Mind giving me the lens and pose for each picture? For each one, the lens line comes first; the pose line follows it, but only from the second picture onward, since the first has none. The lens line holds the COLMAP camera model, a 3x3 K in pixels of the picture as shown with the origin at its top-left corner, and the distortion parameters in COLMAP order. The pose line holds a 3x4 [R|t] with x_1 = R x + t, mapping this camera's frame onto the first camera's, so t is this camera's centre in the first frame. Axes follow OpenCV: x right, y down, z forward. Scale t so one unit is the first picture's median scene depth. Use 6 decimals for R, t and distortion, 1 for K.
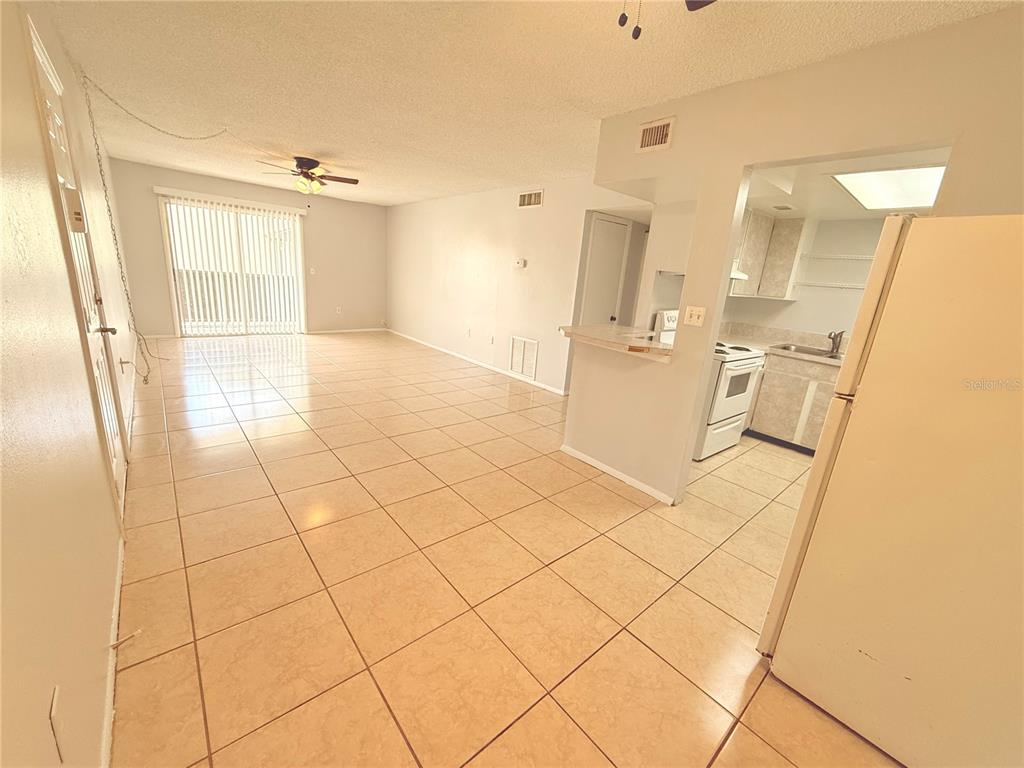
lens RADIAL K [[407.9, 0, 510.5], [0, 407.9, 386.9], [0, 0, 1]] dist [-0.001832, -0.000399]
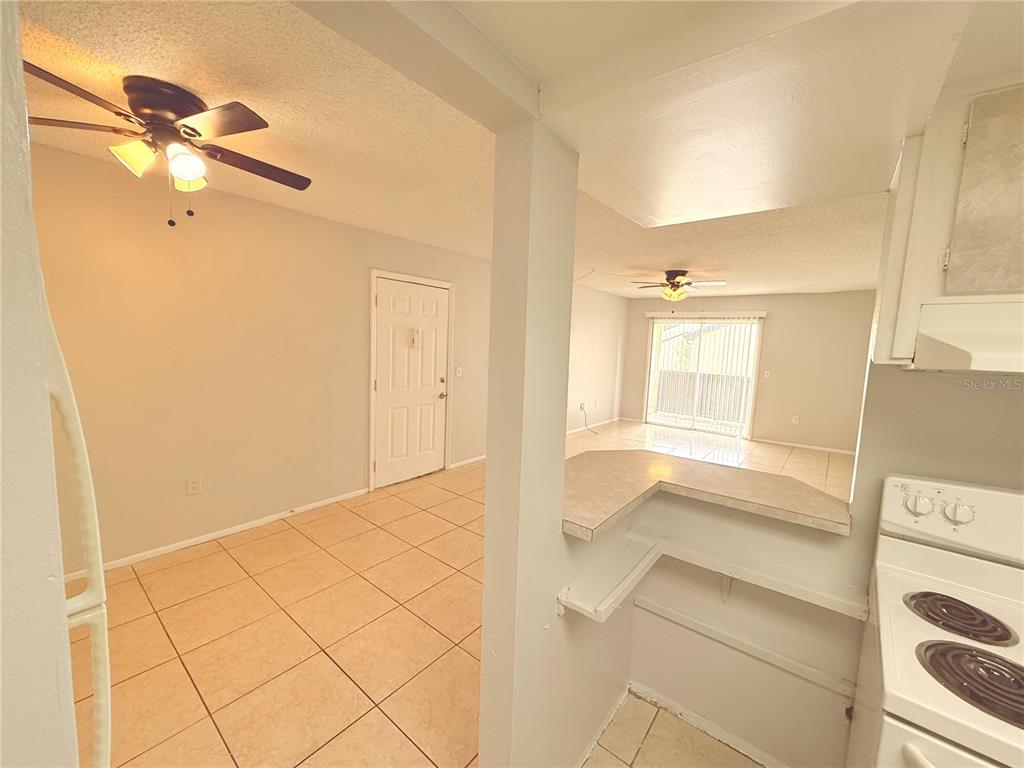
lens RADIAL K [[407.9, 0, 509.2], [0, 407.9, 392.6], [0, 0, 1]] dist [-0.001832, -0.000399]
pose [[0.179355, 0.046596, -0.982680, 0.369095], [-0.286551, 0.958040, -0.006872, -0.088731], [0.941127, 0.282821, 0.185181, 0.362806]]
